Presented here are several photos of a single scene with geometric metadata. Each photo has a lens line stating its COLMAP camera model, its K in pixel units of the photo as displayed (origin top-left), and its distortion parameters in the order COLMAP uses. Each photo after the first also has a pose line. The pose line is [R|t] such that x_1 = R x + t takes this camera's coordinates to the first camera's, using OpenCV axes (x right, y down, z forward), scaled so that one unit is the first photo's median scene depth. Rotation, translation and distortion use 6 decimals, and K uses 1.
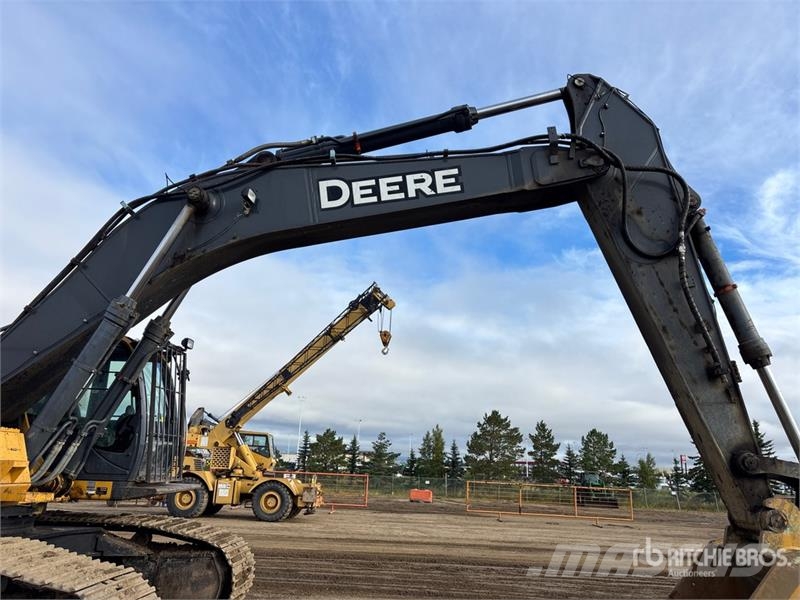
lens RADIAL K [[593.3, 0, 400.0], [0, 593.3, 300.0], [0, 0, 1]] dist [0.057120, -0.051768]
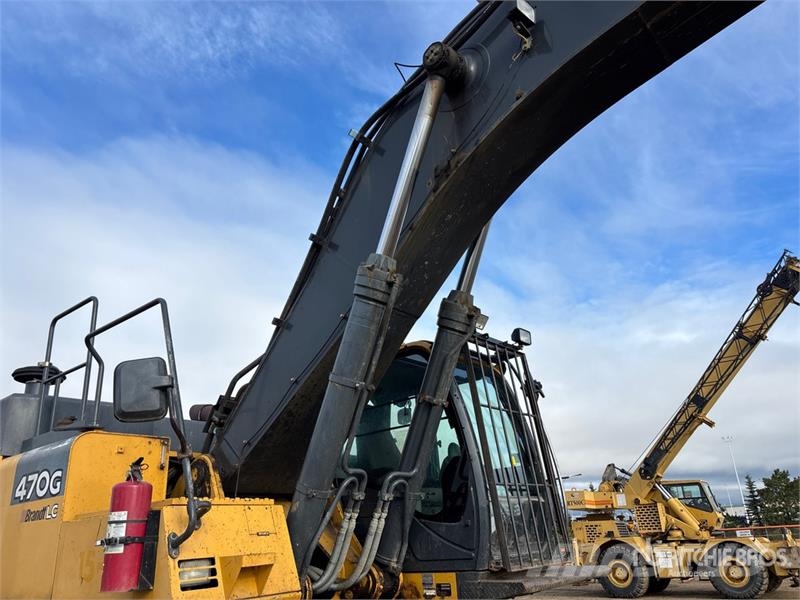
lens RADIAL K [[599.9, 0, 401.7], [0, 599.9, 301.1], [0, 0, 1]] dist [0.049823, -0.058844]
pose [[0.787935, -0.298961, -0.538313, -0.035617], [0.248028, 0.954263, -0.166924, 0.039589], [0.563596, -0.001992, 0.826048, 0.142561]]
